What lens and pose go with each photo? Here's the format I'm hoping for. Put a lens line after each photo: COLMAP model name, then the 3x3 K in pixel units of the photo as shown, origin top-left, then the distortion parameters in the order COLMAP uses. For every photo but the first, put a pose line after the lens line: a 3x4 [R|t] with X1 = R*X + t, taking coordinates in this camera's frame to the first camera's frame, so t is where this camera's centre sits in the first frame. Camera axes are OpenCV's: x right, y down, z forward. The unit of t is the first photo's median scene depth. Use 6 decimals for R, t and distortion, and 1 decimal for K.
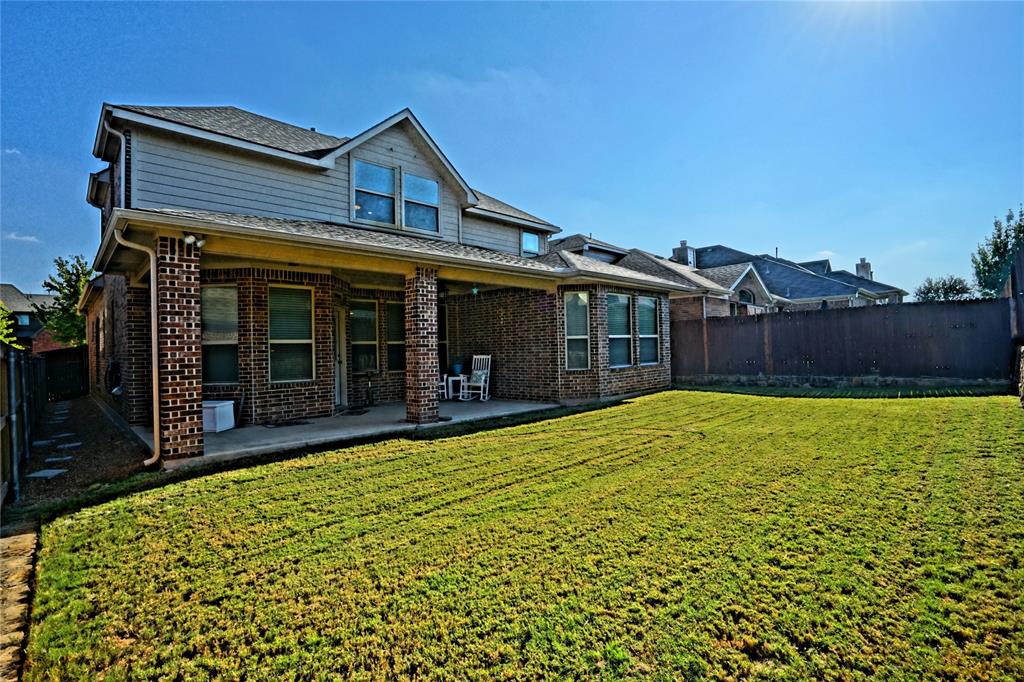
lens RADIAL K [[473.2, 0, 512.4], [0, 473.2, 343.0], [0, 0, 1]] dist [-0.012746, 0.001034]
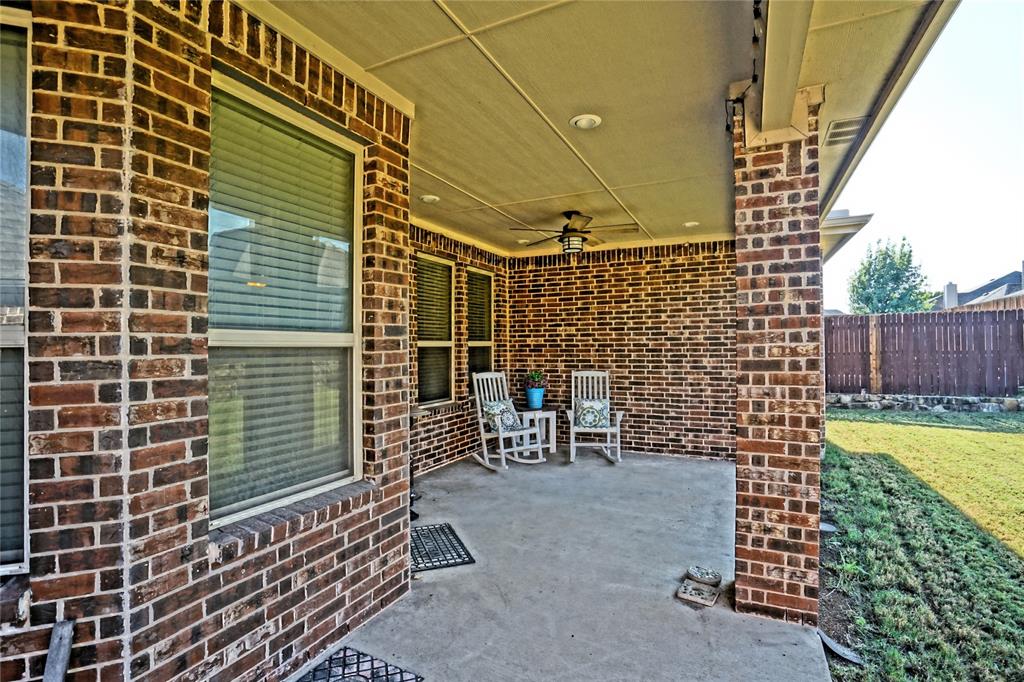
lens RADIAL K [[473.2, 0, 510.8], [0, 473.2, 340.3], [0, 0, 1]] dist [-0.012746, 0.001034]
pose [[0.942052, 0.021271, 0.334792, -0.328954], [-0.019295, 0.999771, -0.009227, -0.001853], [-0.334912, 0.002232, 0.942247, 0.541963]]
